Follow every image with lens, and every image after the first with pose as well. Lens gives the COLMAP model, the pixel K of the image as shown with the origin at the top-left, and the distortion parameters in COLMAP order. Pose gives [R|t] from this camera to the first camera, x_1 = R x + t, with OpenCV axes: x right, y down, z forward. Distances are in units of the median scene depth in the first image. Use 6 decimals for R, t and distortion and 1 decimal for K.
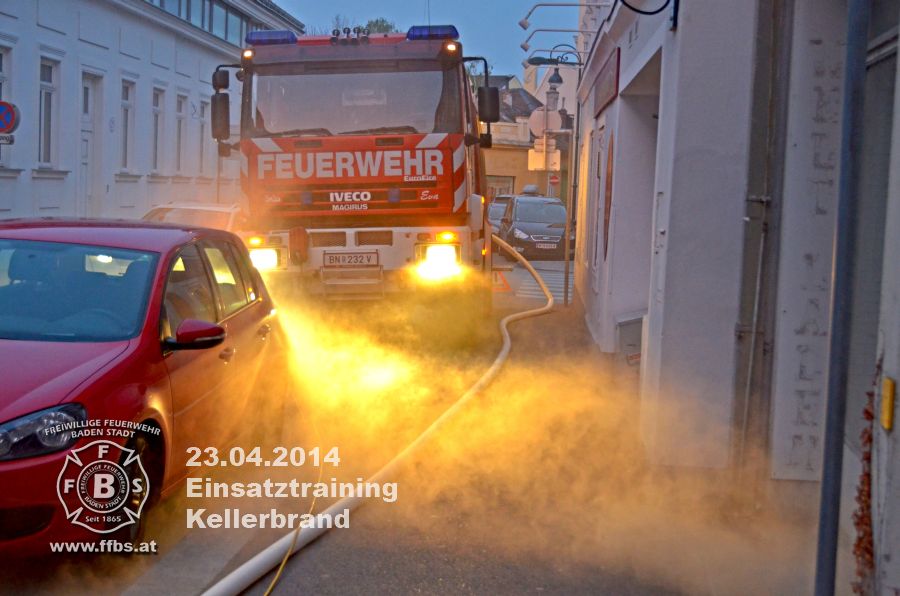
lens RADIAL K [[1335.8, 0, 450.0], [0, 1335.8, 298.0], [0, 0, 1]] dist [-0.005246, 0.033619]
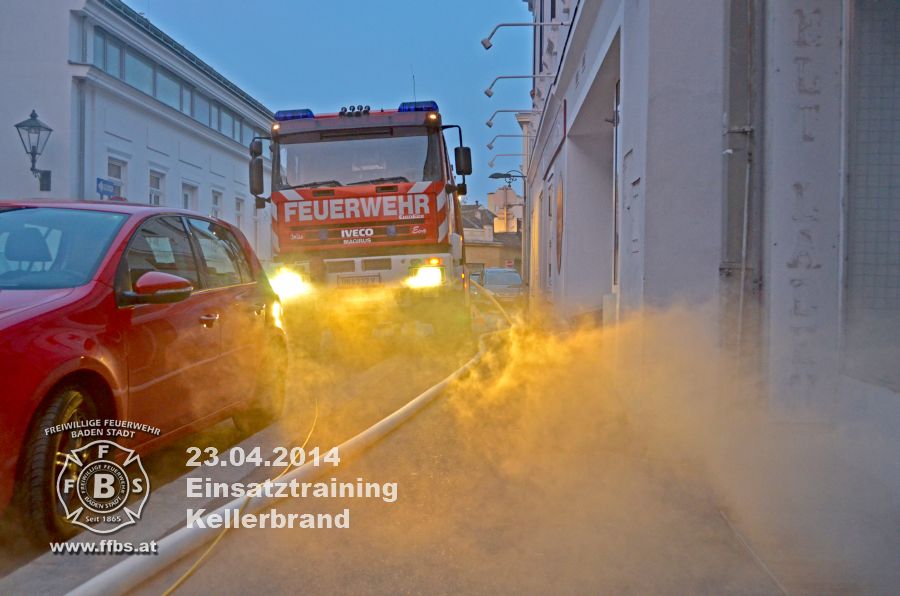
lens RADIAL K [[827.1, 0, 450.0], [0, 827.1, 298.0], [0, 0, 1]] dist [-0.009703, -0.008117]
pose [[0.999468, -0.031913, 0.006797, 0.006669], [0.032291, 0.997319, -0.065665, 0.041087], [-0.004683, 0.065849, 0.997819, 0.213820]]
